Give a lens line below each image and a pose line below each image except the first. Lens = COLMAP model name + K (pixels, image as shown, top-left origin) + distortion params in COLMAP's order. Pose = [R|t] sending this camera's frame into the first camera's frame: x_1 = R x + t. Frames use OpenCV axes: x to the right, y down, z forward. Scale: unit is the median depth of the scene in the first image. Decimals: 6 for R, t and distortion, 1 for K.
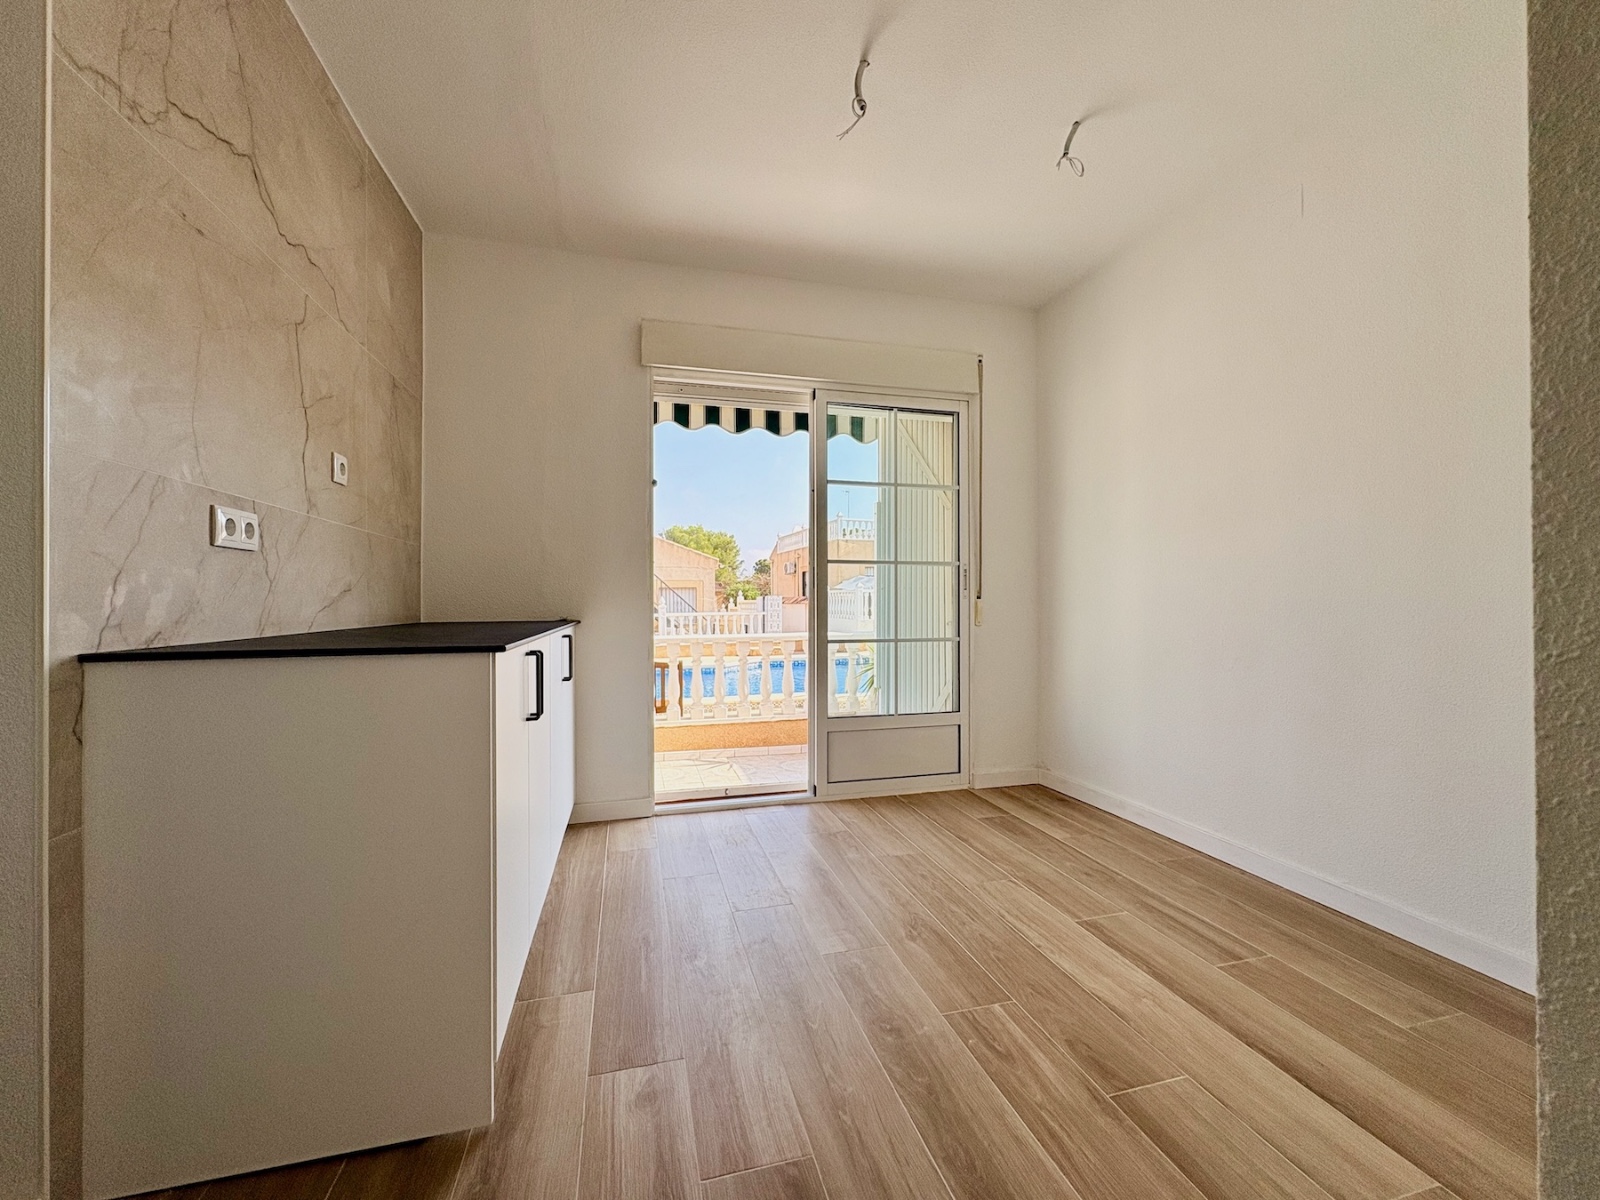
lens RADIAL K [[637.3, 0, 788.6], [0, 637.3, 598.1], [0, 0, 1]] dist [-0.000636, 0.000549]
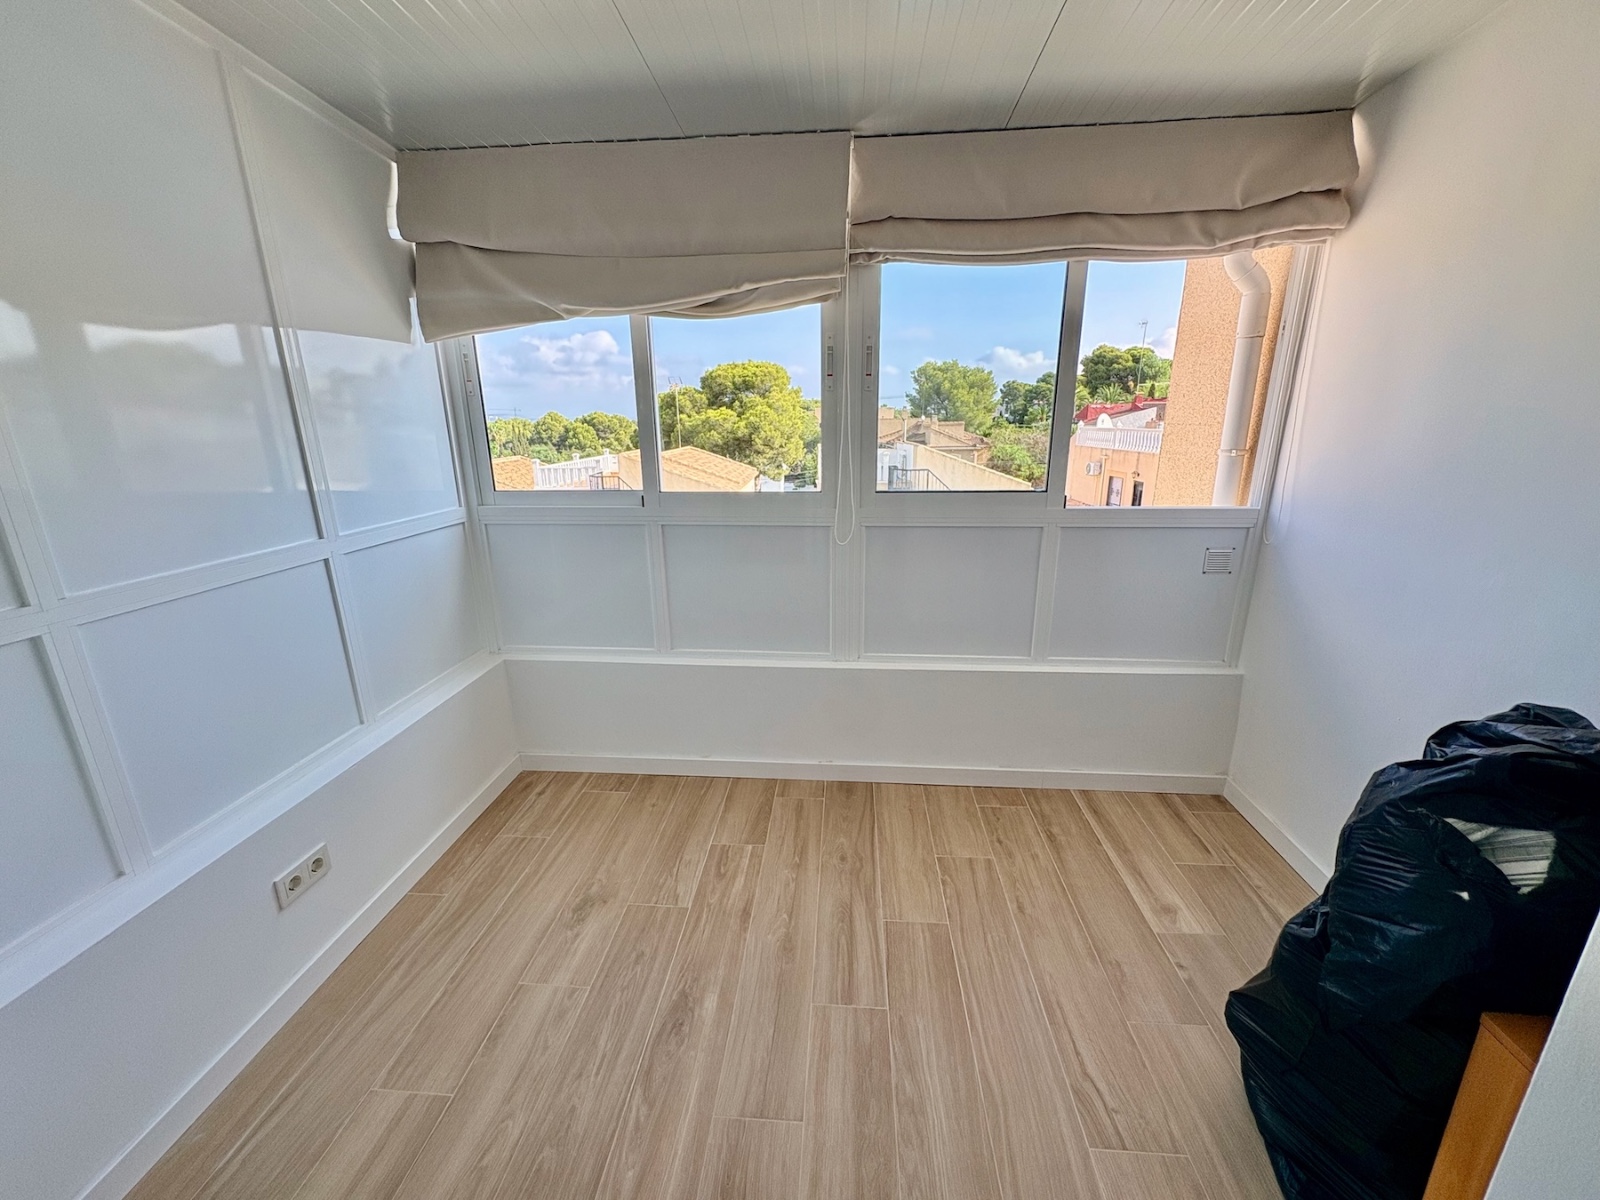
lens RADIAL K [[637.3, 0, 799.6], [0, 637.3, 597.4], [0, 0, 1]] dist [-0.000636, 0.000549]
pose [[0.944177, 0.084031, -0.318541, -0.091634], [0.007252, 0.961386, 0.275109, -0.127067], [0.329358, -0.262062, 0.907109, -0.018455]]
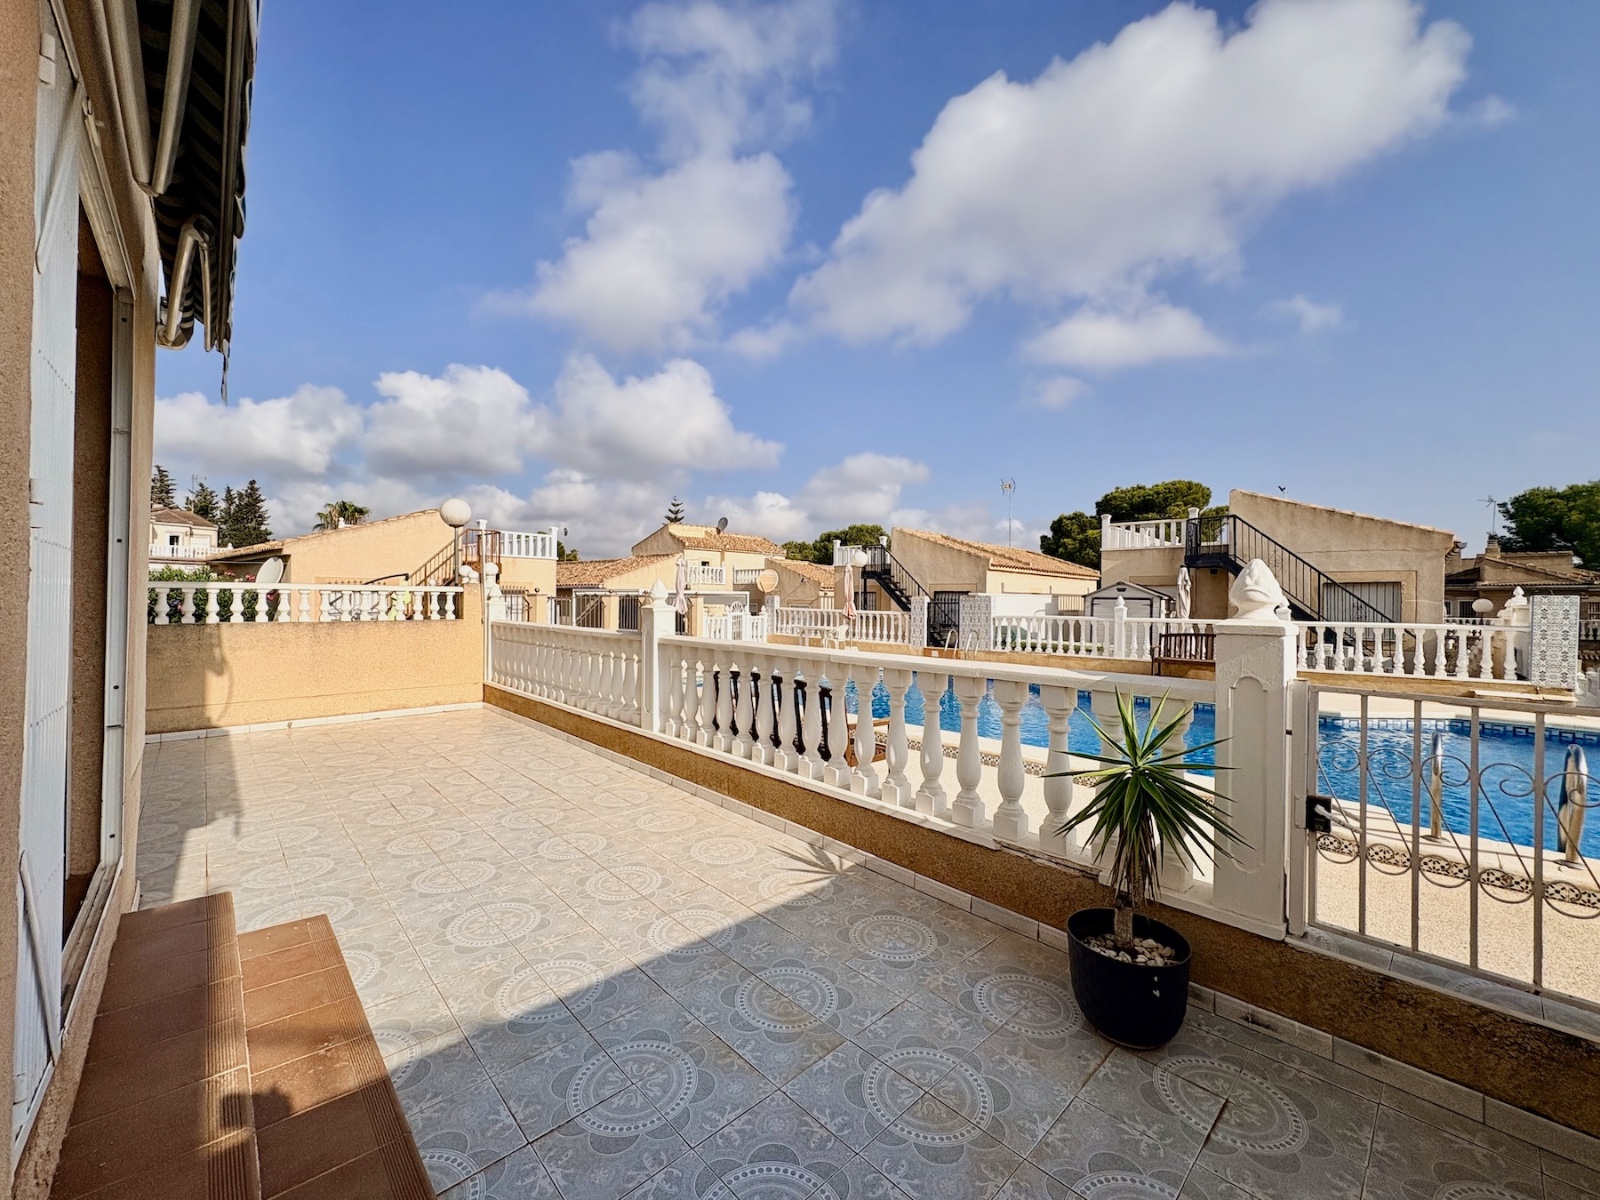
lens RADIAL K [[637.3, 0, 797.1], [0, 637.3, 593.4], [0, 0, 1]] dist [-0.000636, 0.000549]
pose [[0.479809, 0.000052, -0.877373, 0.088664], [-0.007786, 0.999961, -0.004199, 0.000843], [0.877338, 0.008846, 0.479791, 0.152539]]
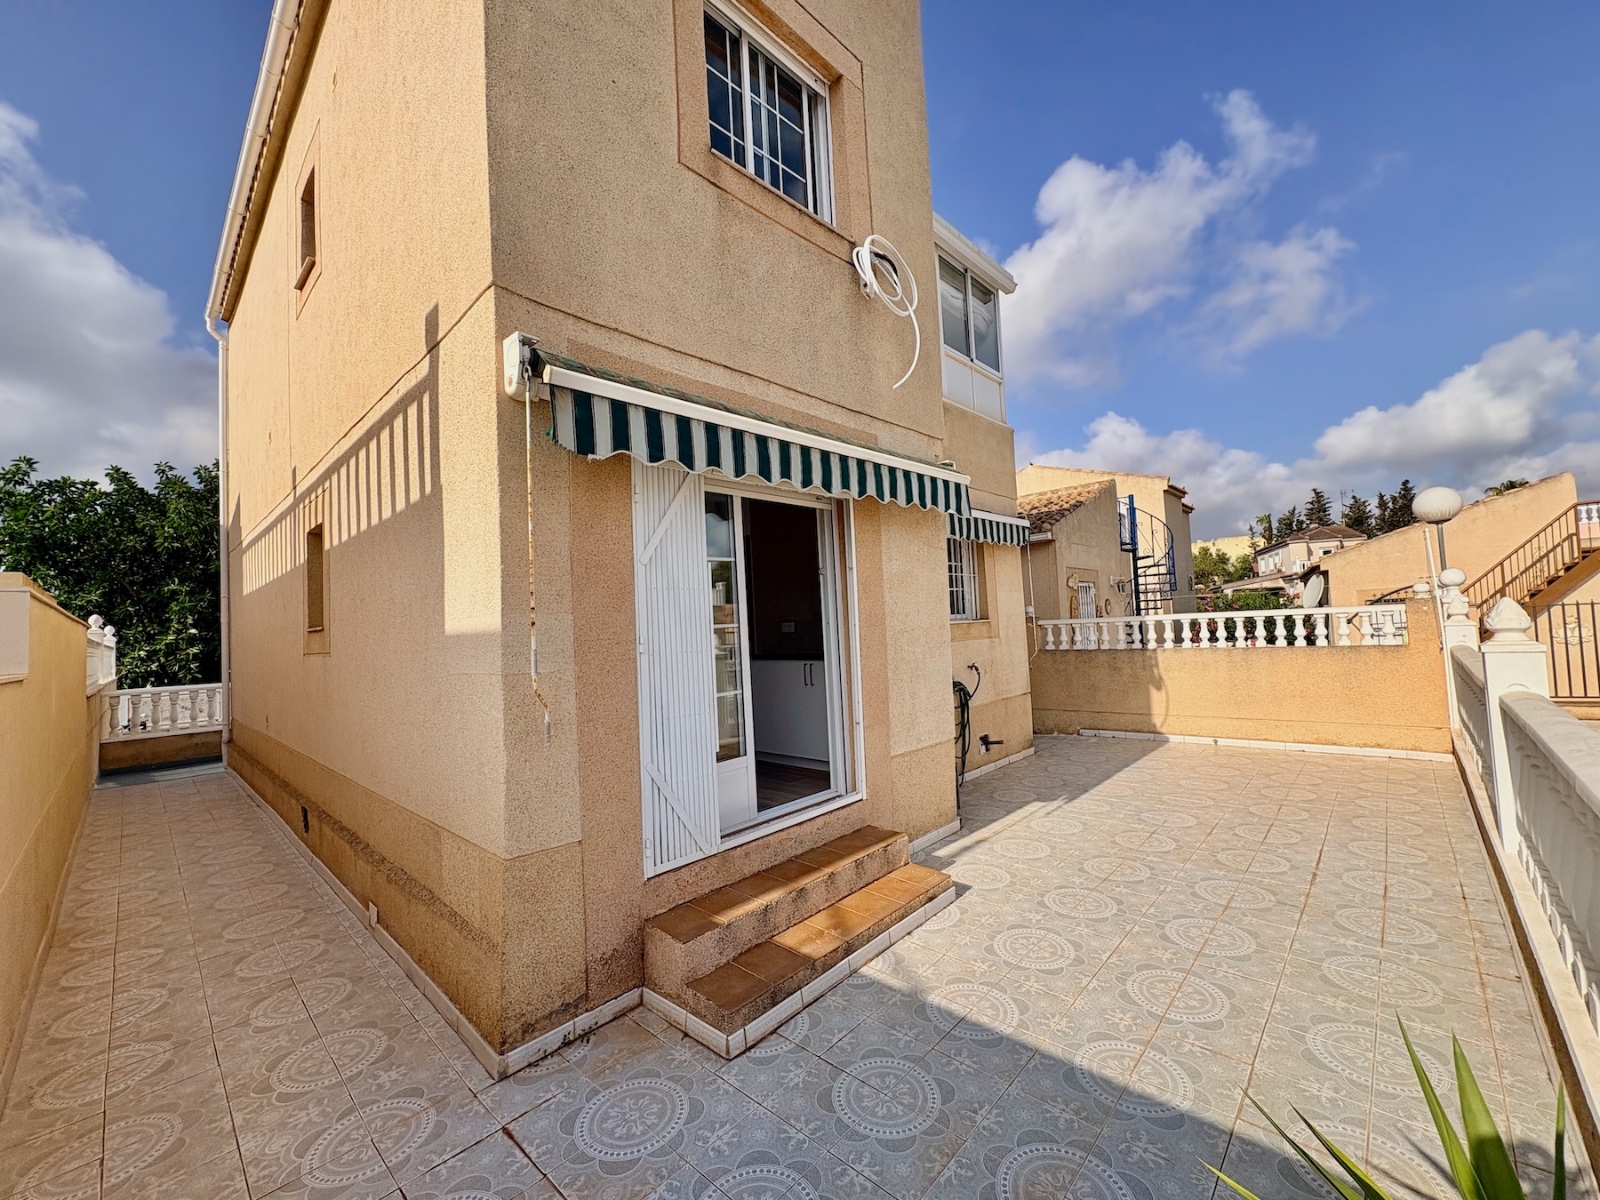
lens RADIAL K [[637.3, 0, 798.6], [0, 637.3, 597.7], [0, 0, 1]] dist [-0.000636, 0.000549]
pose [[-0.843198, 0.018626, -0.537280, 0.069699], [0.051748, 0.997571, -0.046629, -0.005434], [0.535106, -0.067121, -0.842114, 0.240428]]
